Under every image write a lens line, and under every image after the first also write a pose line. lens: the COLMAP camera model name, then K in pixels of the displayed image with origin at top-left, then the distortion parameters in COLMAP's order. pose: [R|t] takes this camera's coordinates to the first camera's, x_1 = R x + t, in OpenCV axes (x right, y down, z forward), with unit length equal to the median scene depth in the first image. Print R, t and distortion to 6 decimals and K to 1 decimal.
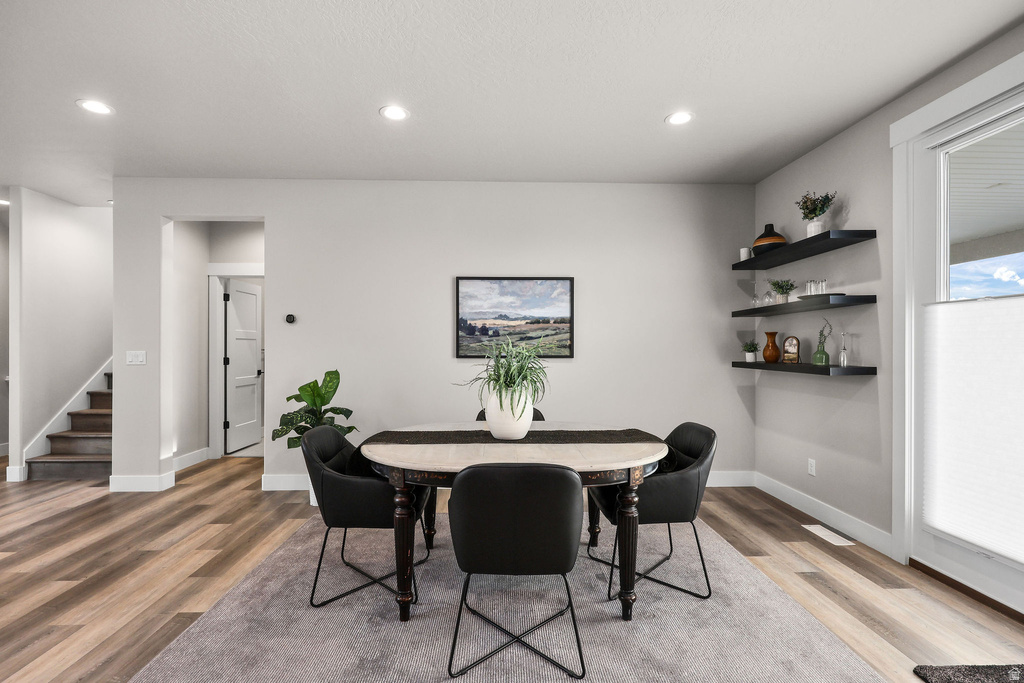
lens RADIAL K [[470.9, 0, 512.9], [0, 470.9, 345.0], [0, 0, 1]] dist [0.003482, -0.000067]
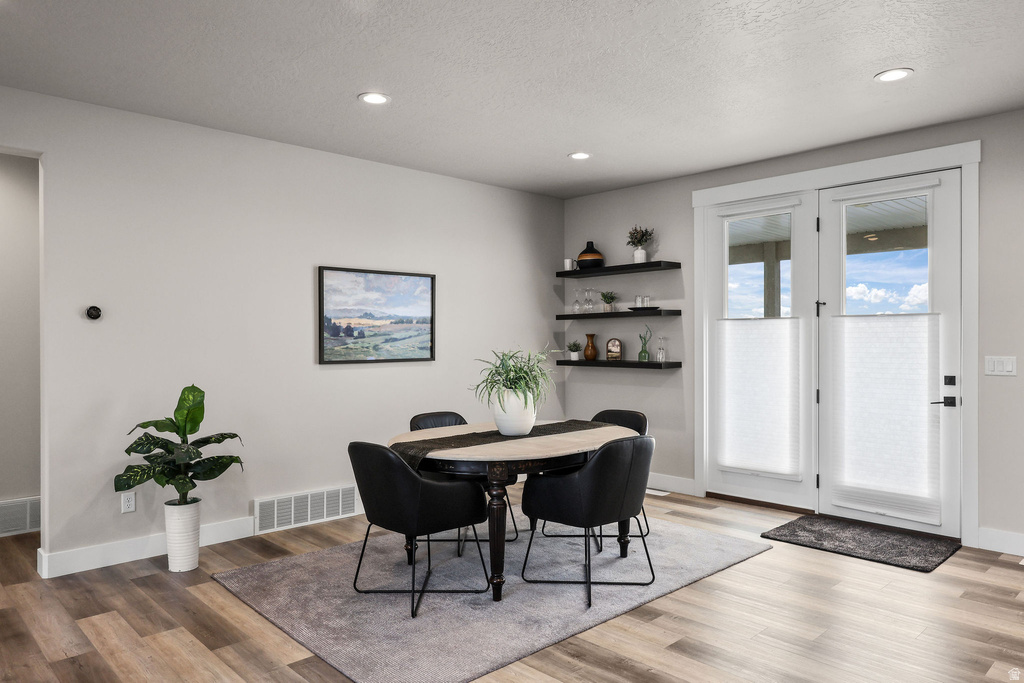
lens RADIAL K [[675.7, 0, 507.4], [0, 675.7, 340.1], [0, 0, 1]] dist [0.009887, -0.000428]
pose [[0.750544, -0.004612, 0.660804, -0.688030], [0.002230, 0.999988, 0.004446, -0.020158], [-0.660816, -0.001863, 0.750545, -0.114199]]
